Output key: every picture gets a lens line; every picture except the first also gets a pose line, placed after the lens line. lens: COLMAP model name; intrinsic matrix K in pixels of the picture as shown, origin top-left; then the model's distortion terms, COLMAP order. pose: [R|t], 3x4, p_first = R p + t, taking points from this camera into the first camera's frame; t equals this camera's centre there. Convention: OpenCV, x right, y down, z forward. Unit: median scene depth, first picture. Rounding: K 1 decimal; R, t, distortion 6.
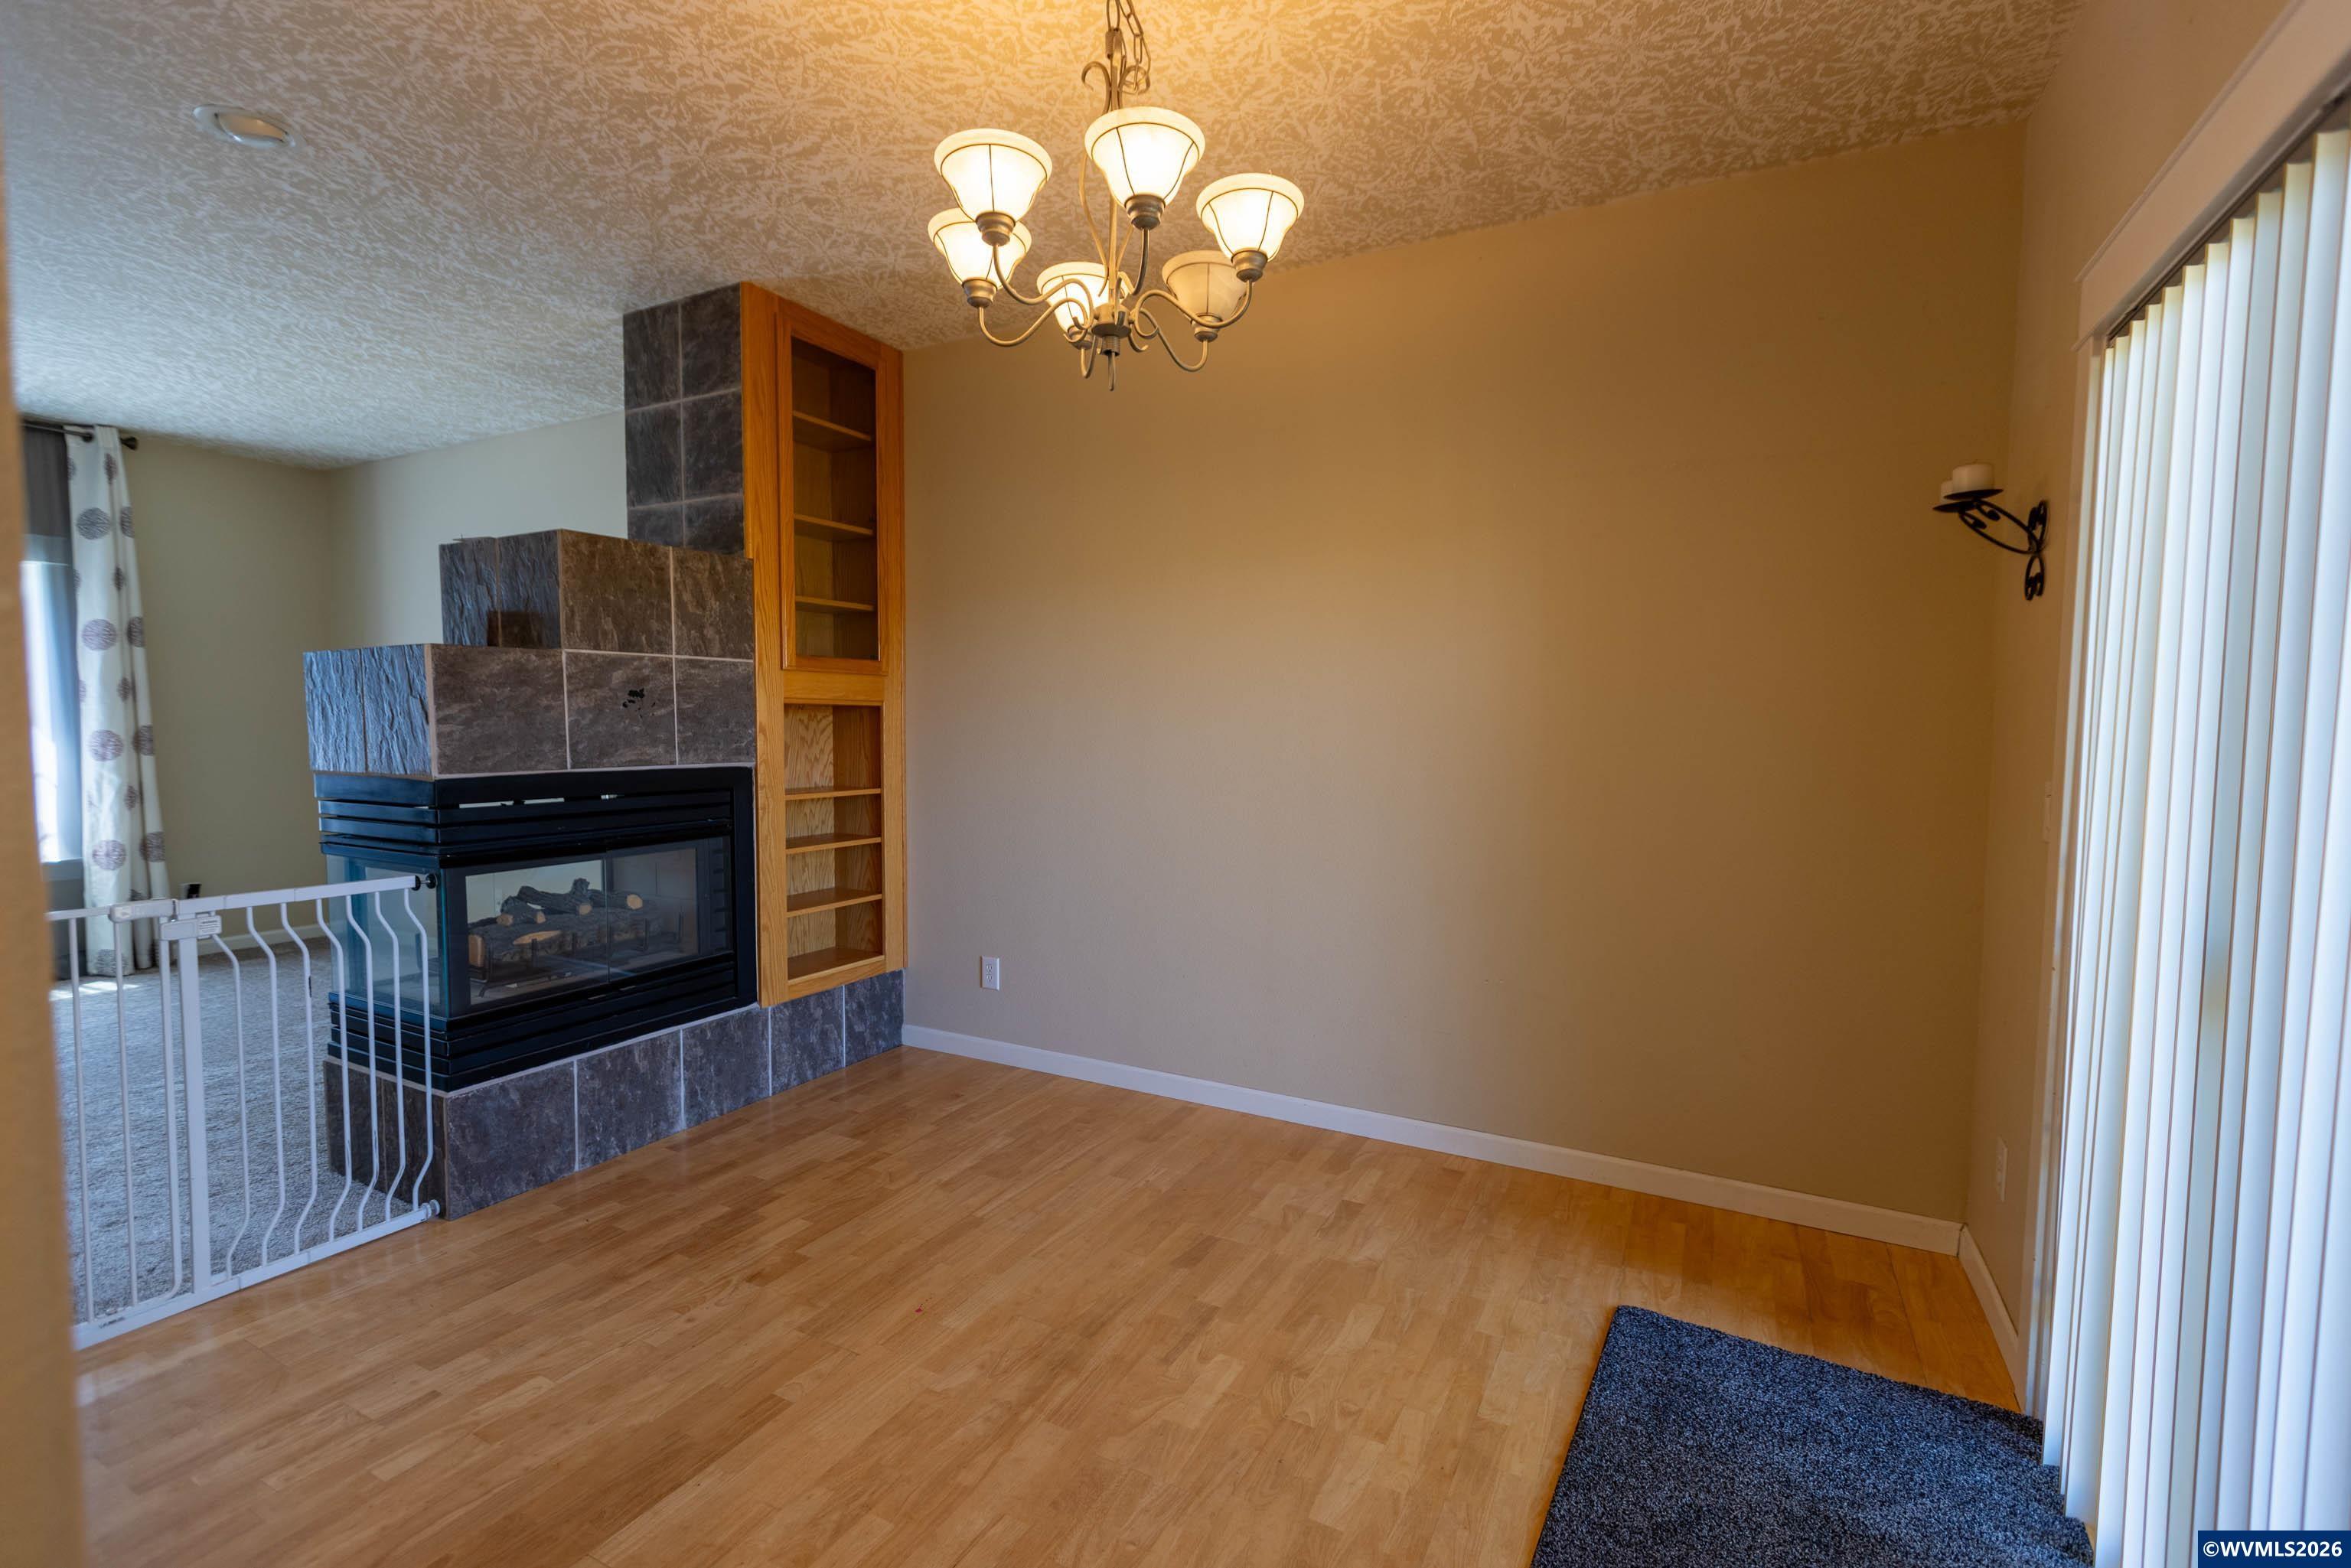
lens RADIAL K [[1062.1, 0, 1180.8], [0, 1062.1, 783.1], [0, 0, 1]] dist [0.000738, -0.000184]
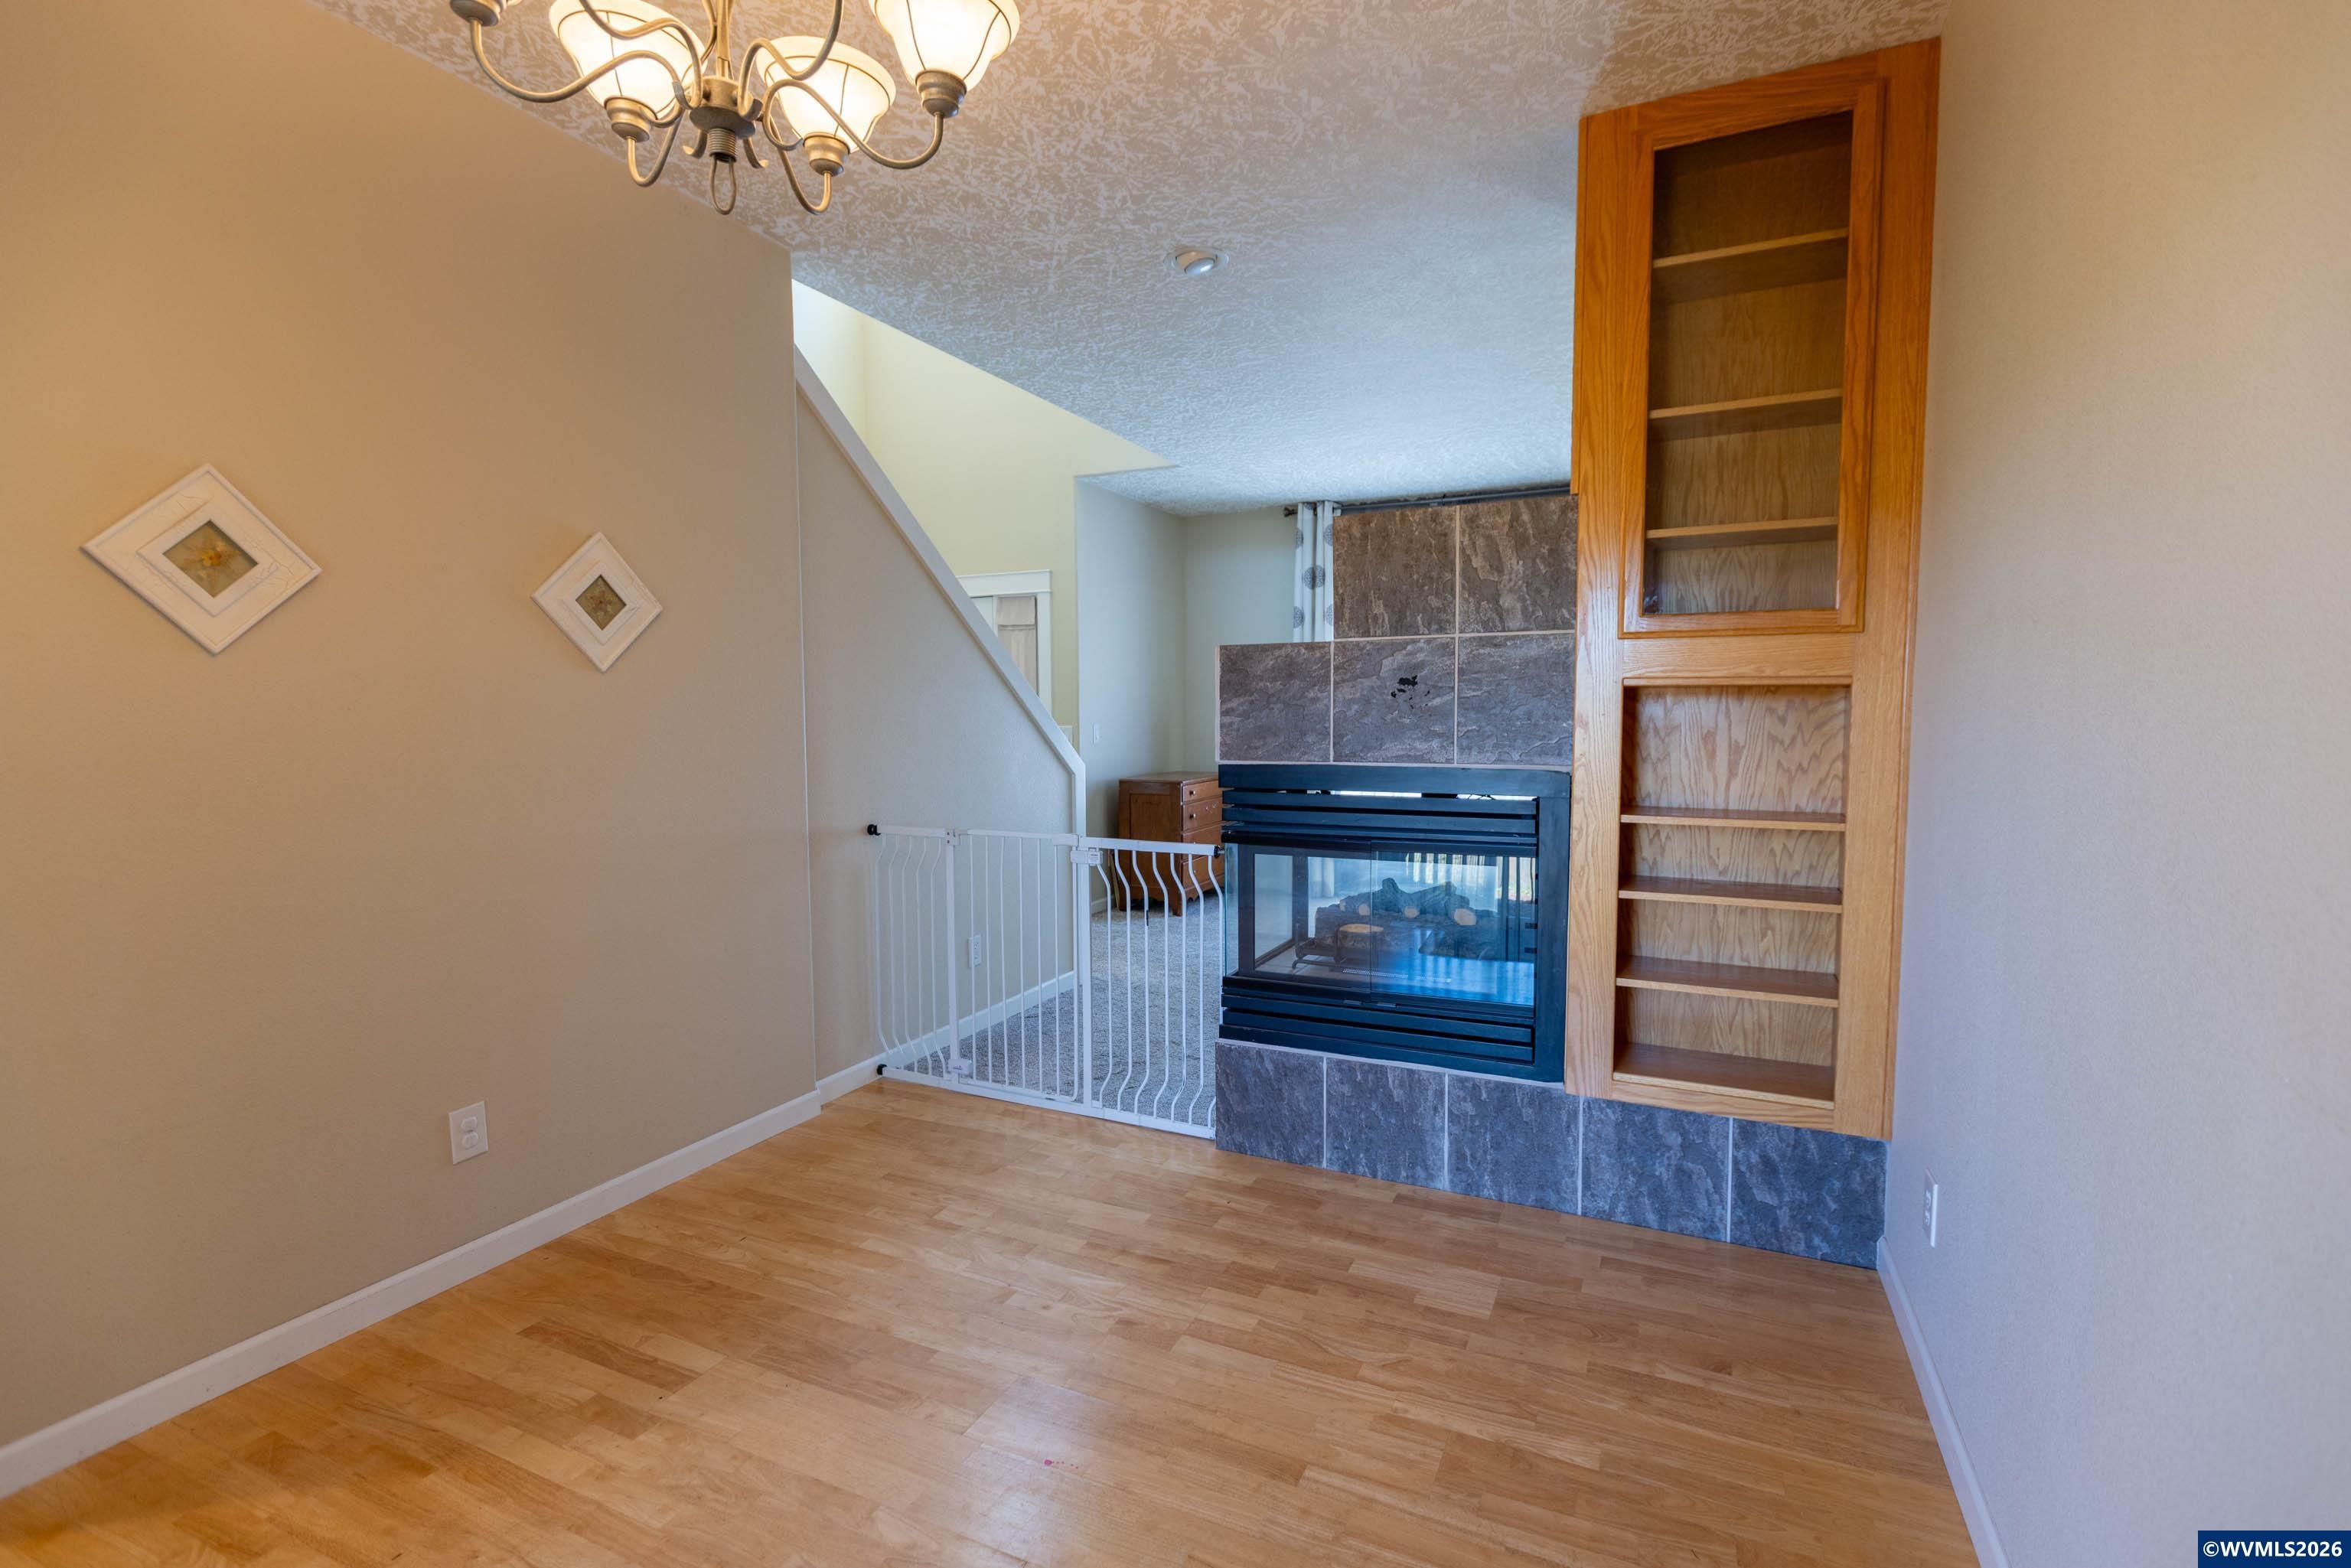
lens RADIAL K [[1074.8, 0, 1167.3], [0, 1074.8, 778.8], [0, 0, 1]] dist [0.003745, 0.000167]
pose [[0.033726, 0.059166, -0.997678, 0.380068], [-0.053261, 0.996934, 0.057321, -0.042849], [0.998011, 0.051204, 0.036774, 0.751901]]
